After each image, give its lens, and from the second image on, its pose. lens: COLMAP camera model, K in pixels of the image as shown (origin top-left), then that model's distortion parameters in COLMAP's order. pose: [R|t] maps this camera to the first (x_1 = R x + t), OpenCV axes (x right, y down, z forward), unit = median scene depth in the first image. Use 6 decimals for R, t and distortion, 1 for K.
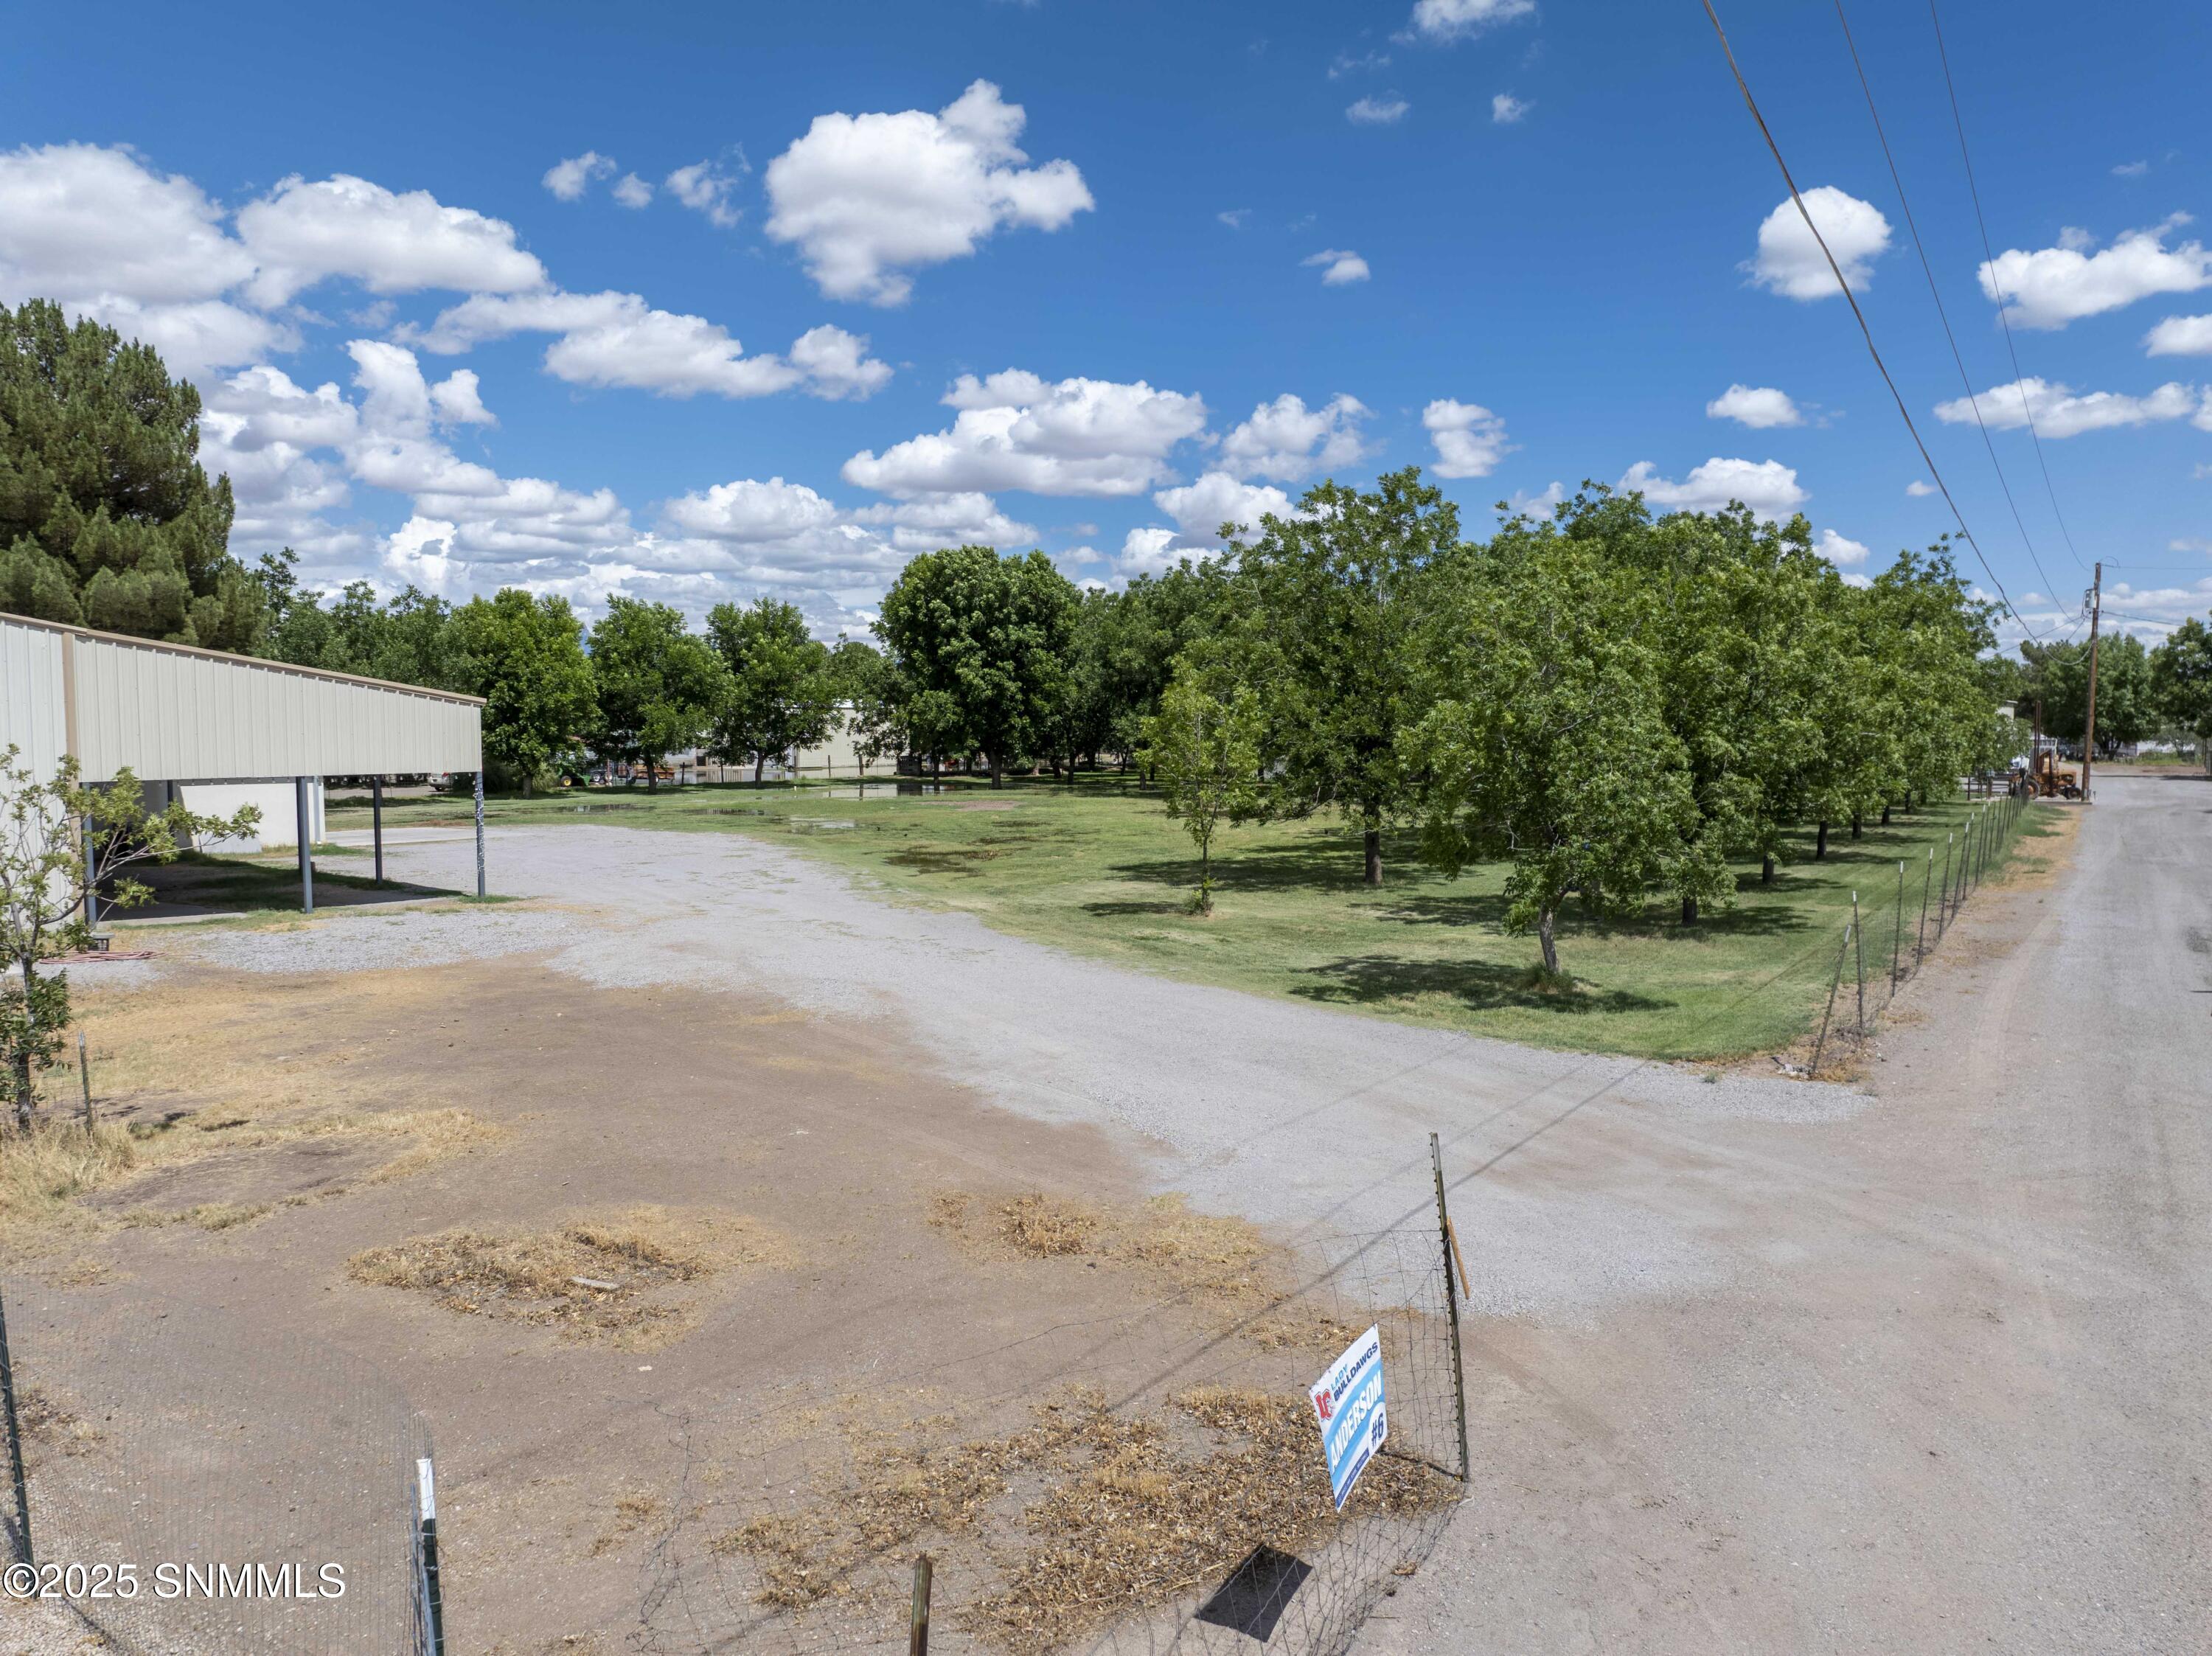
lens RADIAL K [[1552.9, 0, 1108.6], [0, 1552.9, 826.5], [0, 0, 1]] dist [-0.049543, 0.023201]
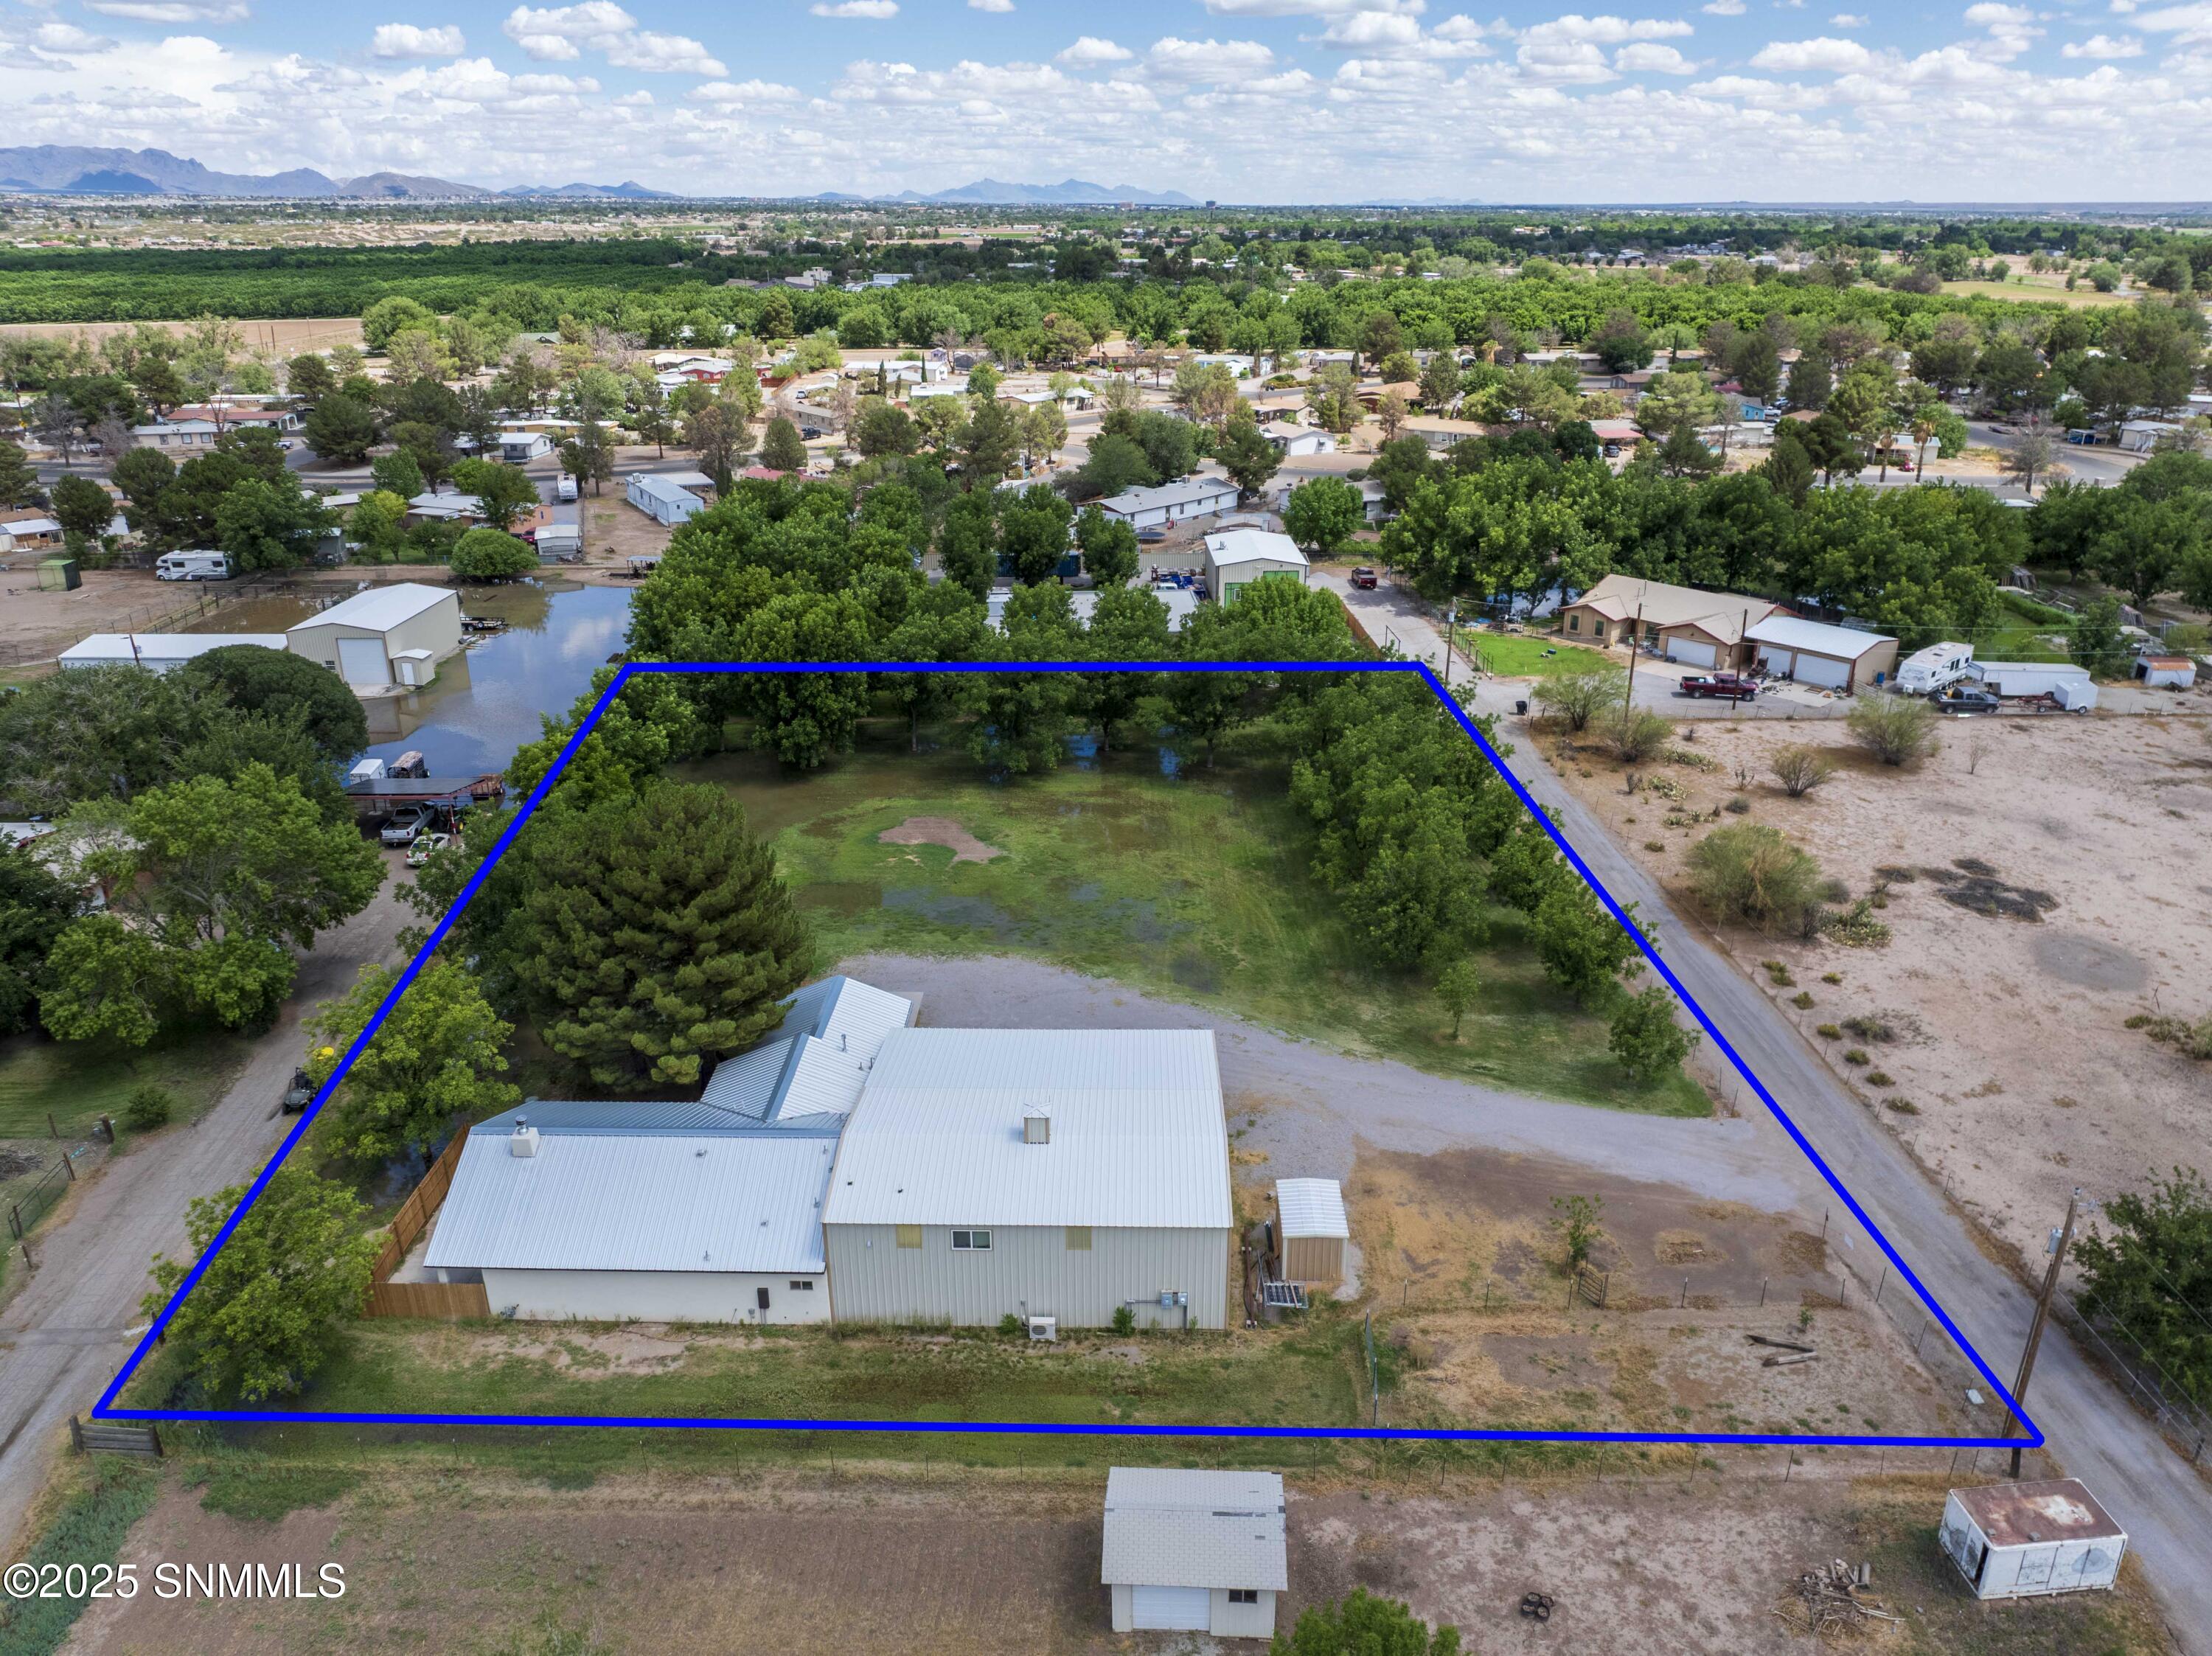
lens RADIAL K [[1552.9, 0, 1119.8], [0, 1552.9, 788.2], [0, 0, 1]] dist [-0.049543, 0.023201]
pose [[0.803182, -0.199500, 0.561337, -0.772045], [0.030716, 0.954875, 0.295415, -0.493613], [-0.594942, -0.220030, 0.773066, -0.295521]]
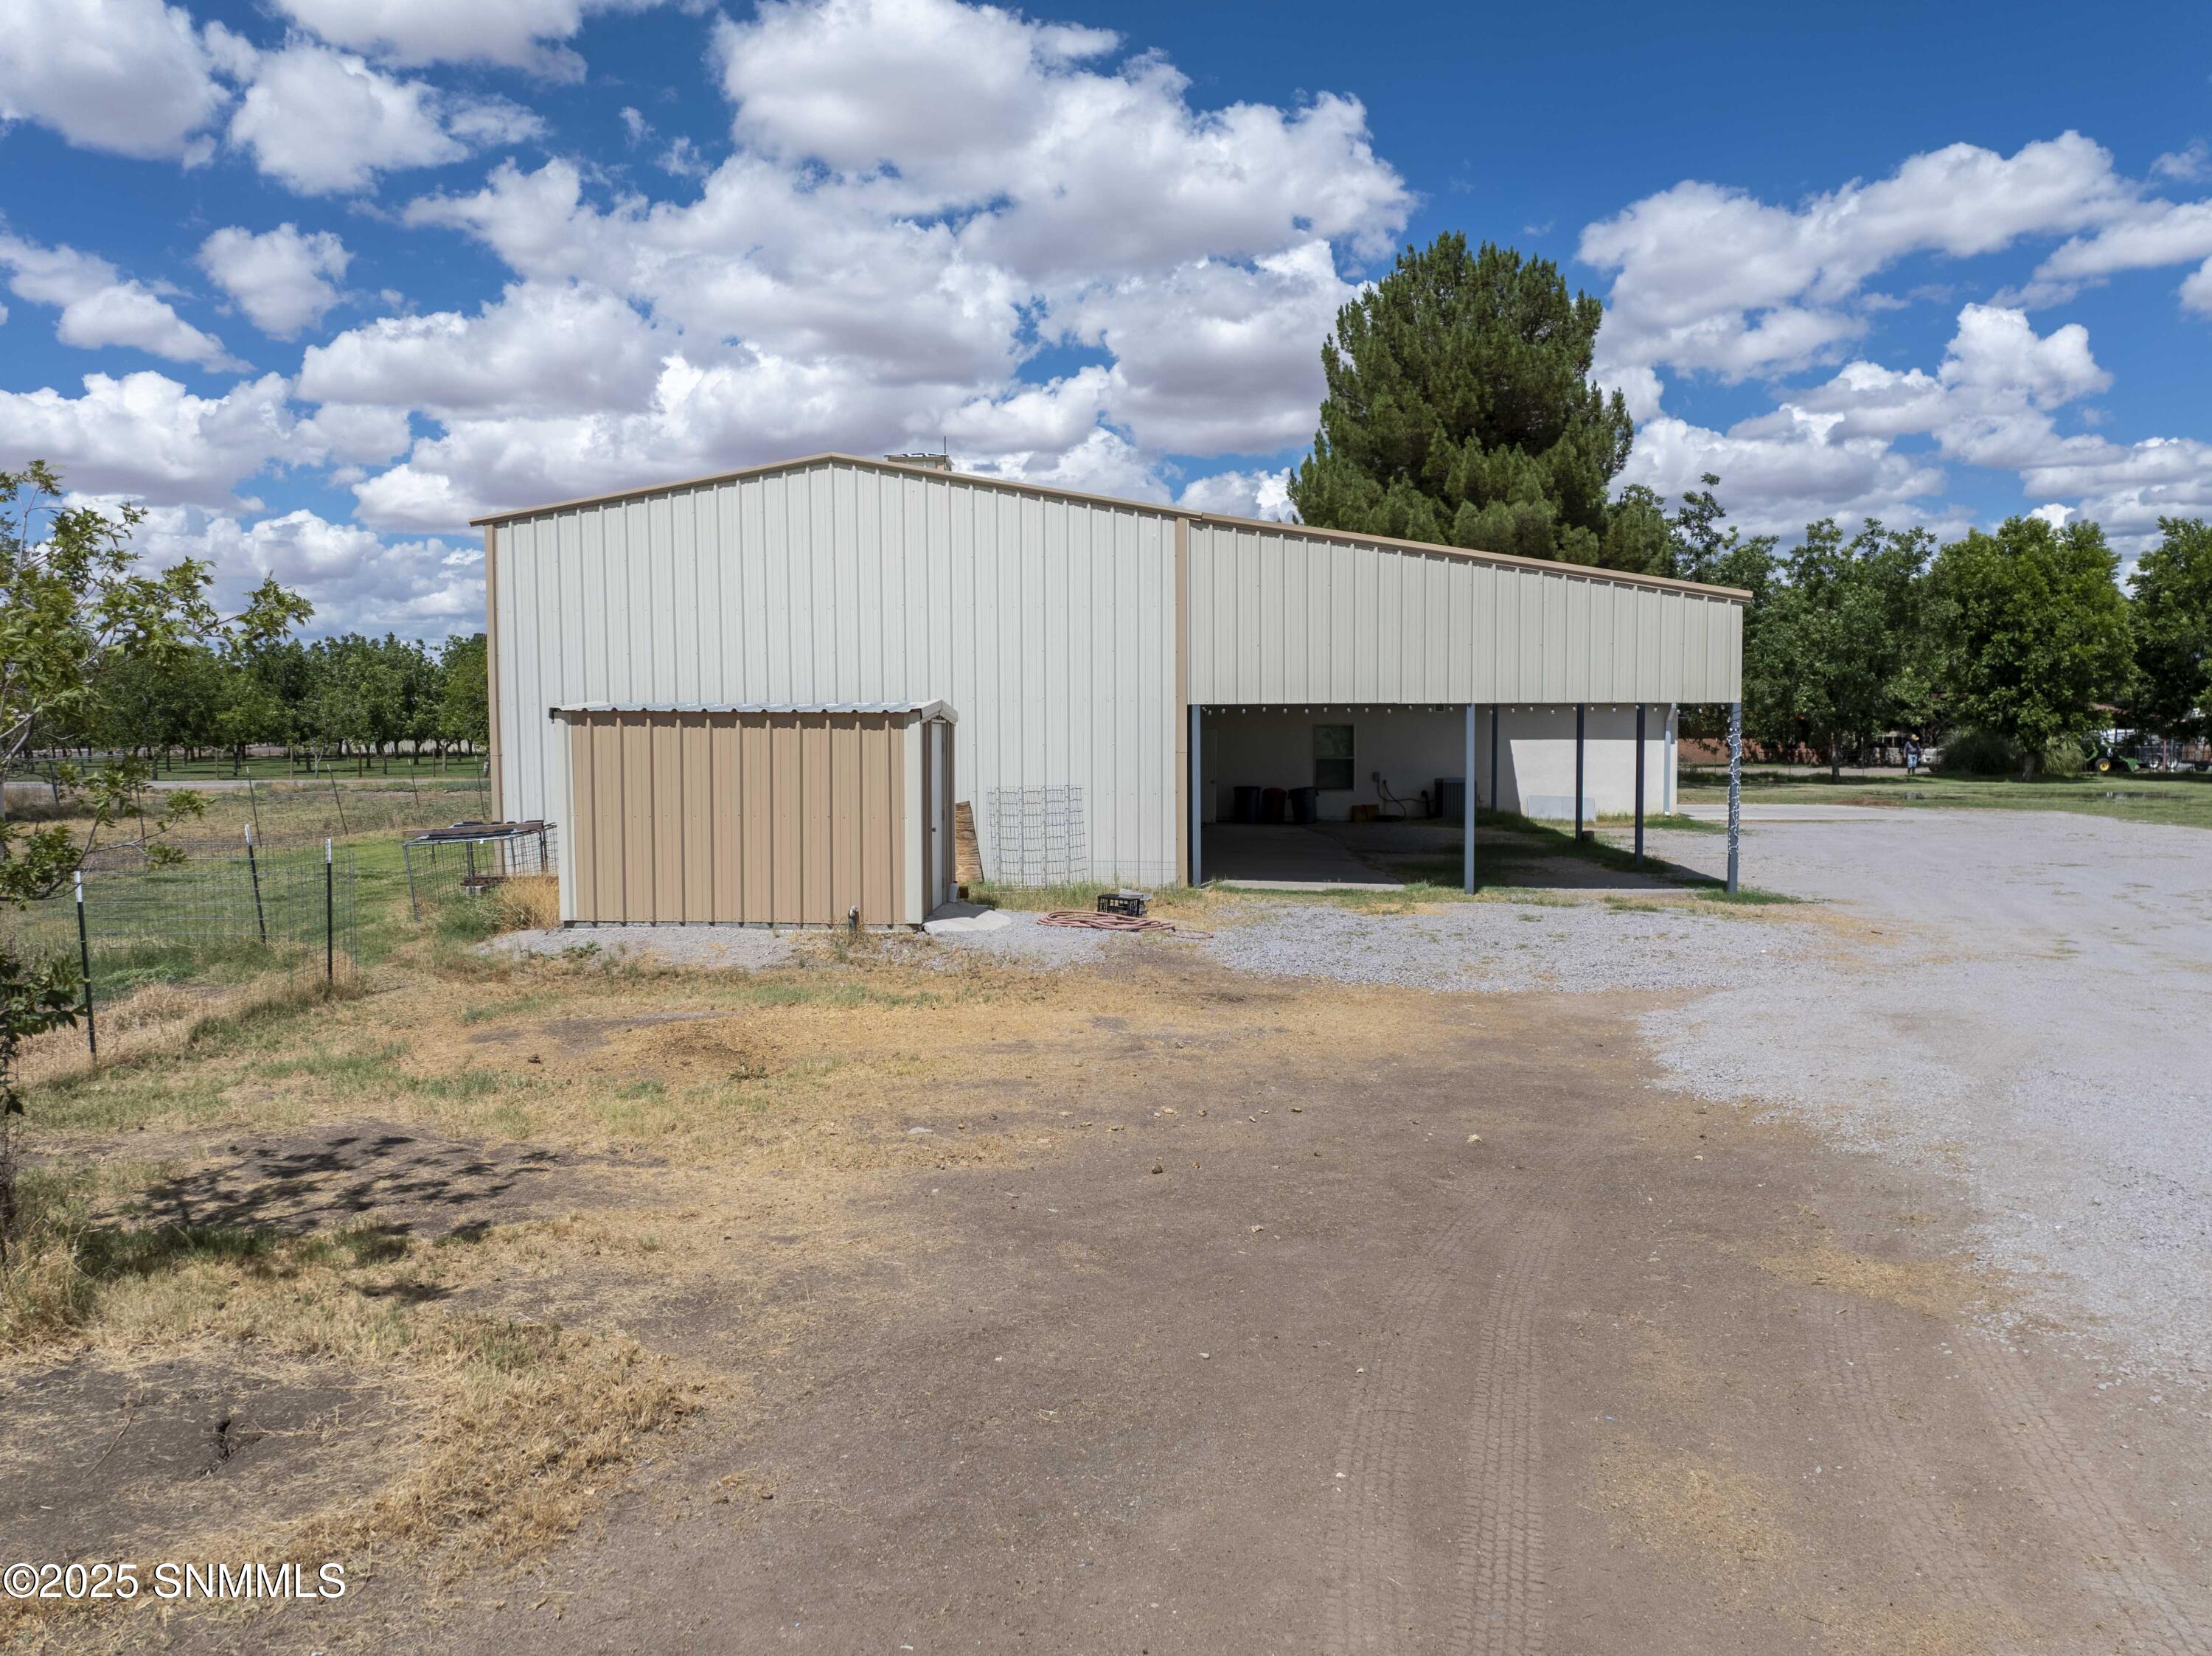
lens RADIAL K [[1552.9, 0, 1124.0], [0, 1552.9, 822.3], [0, 0, 1]] dist [-0.049543, 0.023201]
pose [[0.582280, 0.049006, -0.811510, -0.009753], [-0.048166, 0.998508, 0.025738, 0.004807], [0.811561, 0.024101, 0.583771, 0.171376]]
